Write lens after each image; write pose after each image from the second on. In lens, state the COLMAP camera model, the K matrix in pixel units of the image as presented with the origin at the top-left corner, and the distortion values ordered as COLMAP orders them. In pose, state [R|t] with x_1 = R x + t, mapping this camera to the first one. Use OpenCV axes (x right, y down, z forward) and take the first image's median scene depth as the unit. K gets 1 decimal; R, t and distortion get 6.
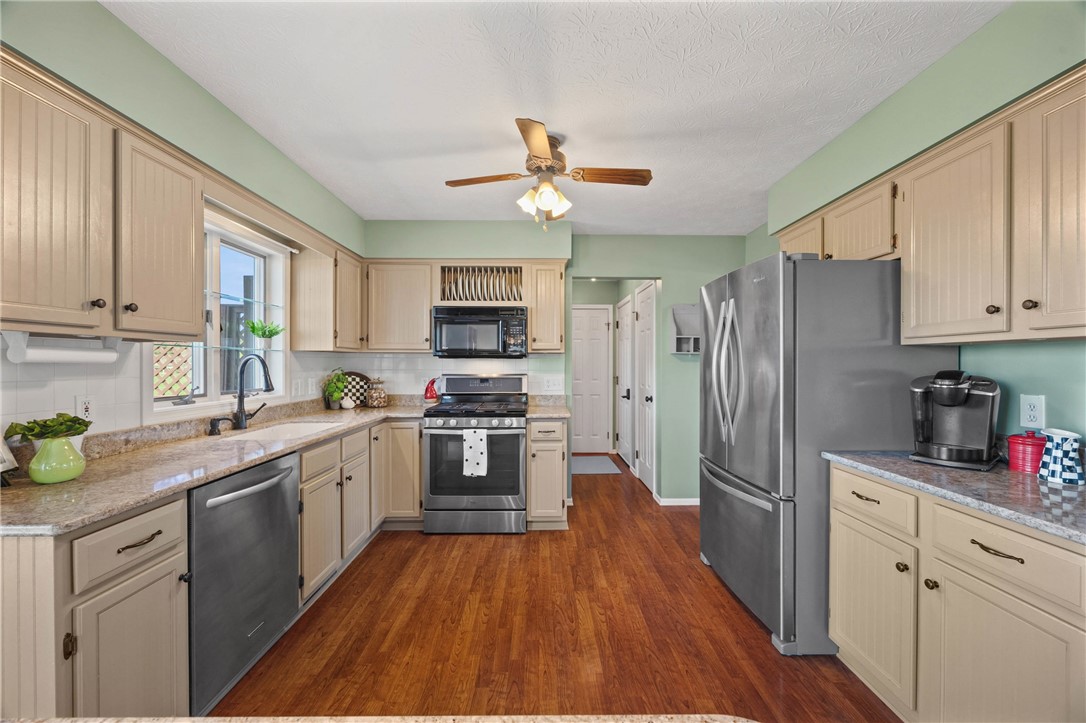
lens RADIAL K [[420.4, 0, 552.7], [0, 420.4, 363.8], [0, 0, 1]] dist [-0.002805, 0.000323]
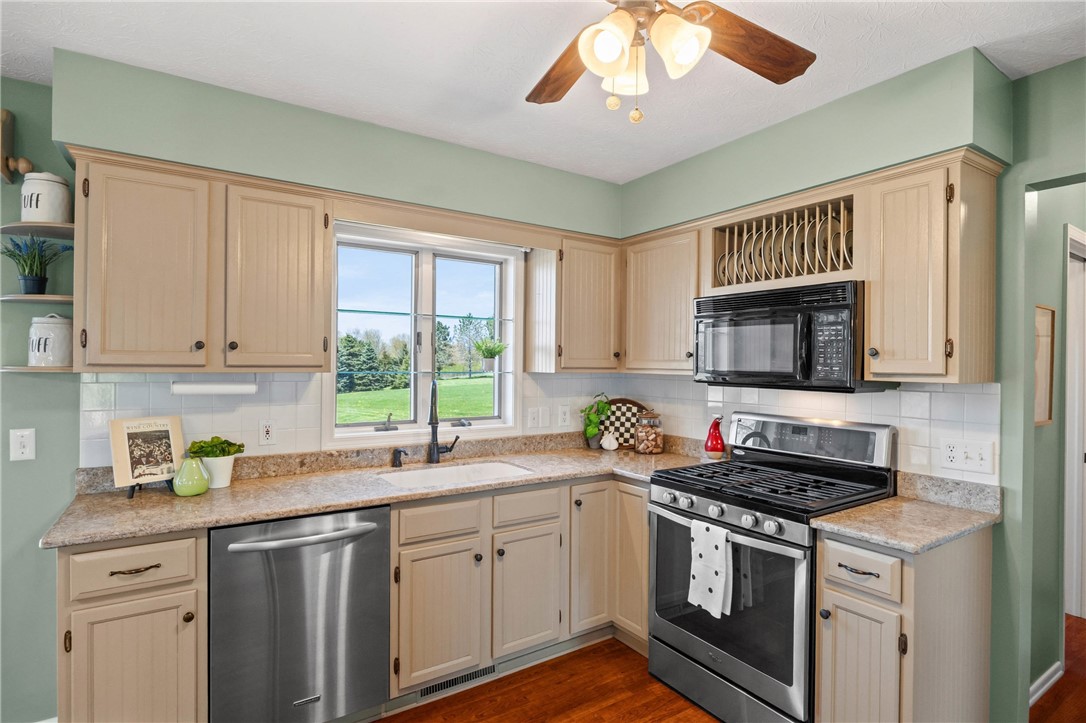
lens RADIAL K [[553.6, 0, 546.0], [0, 553.6, 364.2], [0, 0, 1]] dist [-0.013654, 0.003405]
pose [[0.527828, 0.008147, -0.849312, 0.328257], [-0.011773, 0.999928, 0.002275, -0.051574], [0.849270, 0.008798, 0.527886, 0.490010]]
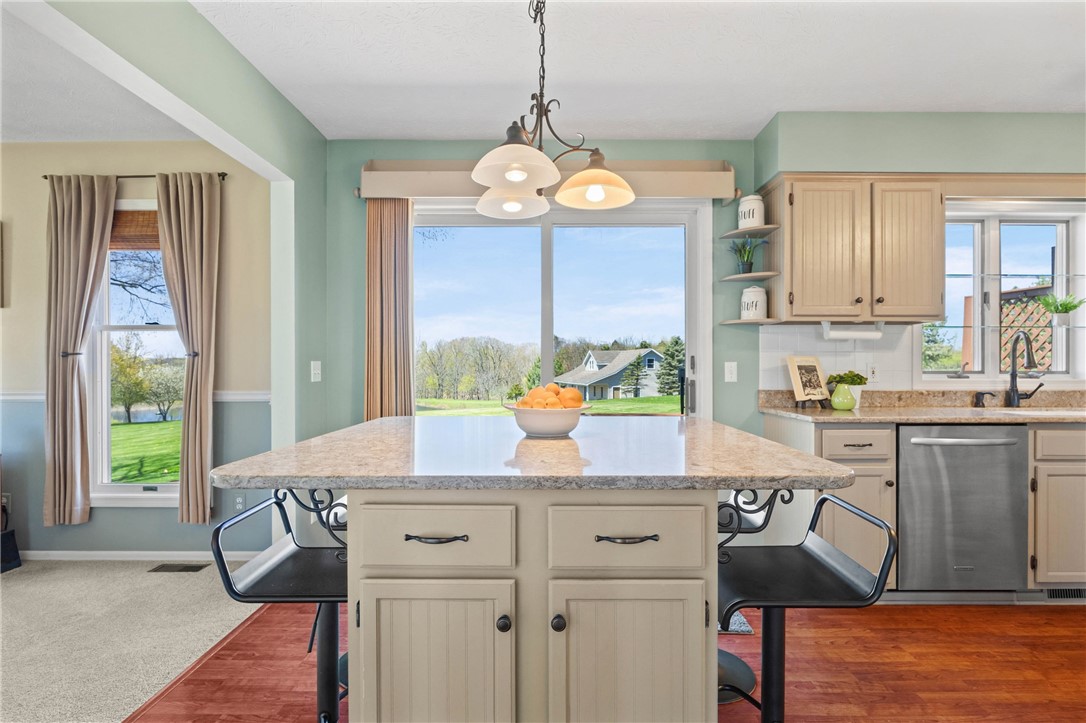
lens RADIAL K [[553.6, 0, 537.0], [0, 553.6, 367.3], [0, 0, 1]] dist [-0.013654, 0.003405]
pose [[-0.032679, -0.000336, -0.999466, 0.500641], [-0.003207, 0.999995, -0.000231, 0.054947], [0.999461, 0.003198, -0.032680, -0.069643]]
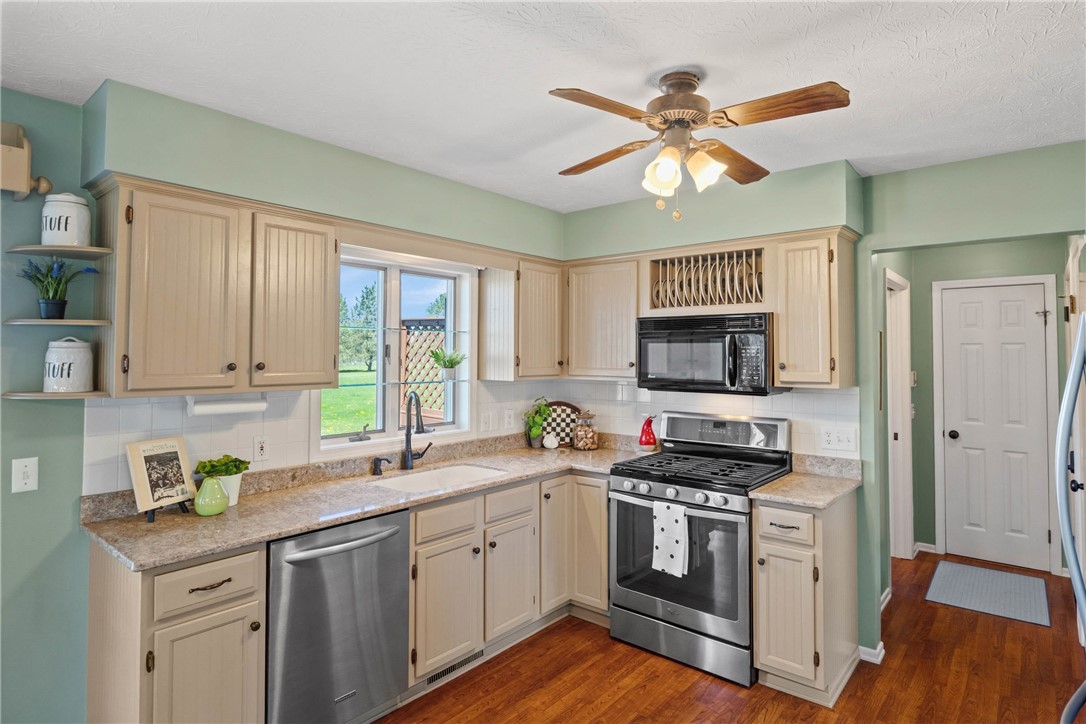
lens RADIAL K [[598.9, 0, 548.6], [0, 598.9, 336.9], [0, 0, 1]] dist [-0.005906, 0.000471]
pose [[0.749693, -0.016670, -0.661576, 0.336472], [-0.004708, 0.999523, -0.030521, -0.087841], [0.661769, 0.025996, 0.749257, 0.160314]]
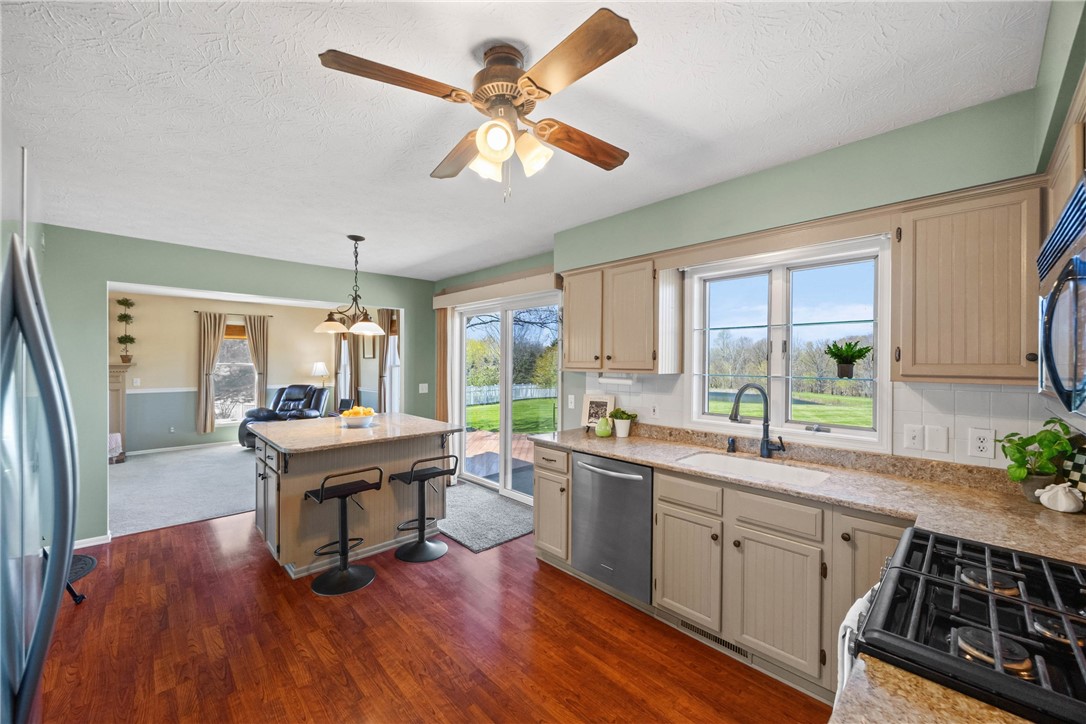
lens RADIAL K [[420.4, 0, 542.0], [0, 420.4, 364.1], [0, 0, 1]] dist [-0.002805, 0.000323]
pose [[-0.748019, -0.000523, -0.663677, 0.278643], [-0.007461, 0.999943, 0.007621, -0.060939], [0.663635, 0.010652, -0.747981, 1.184935]]
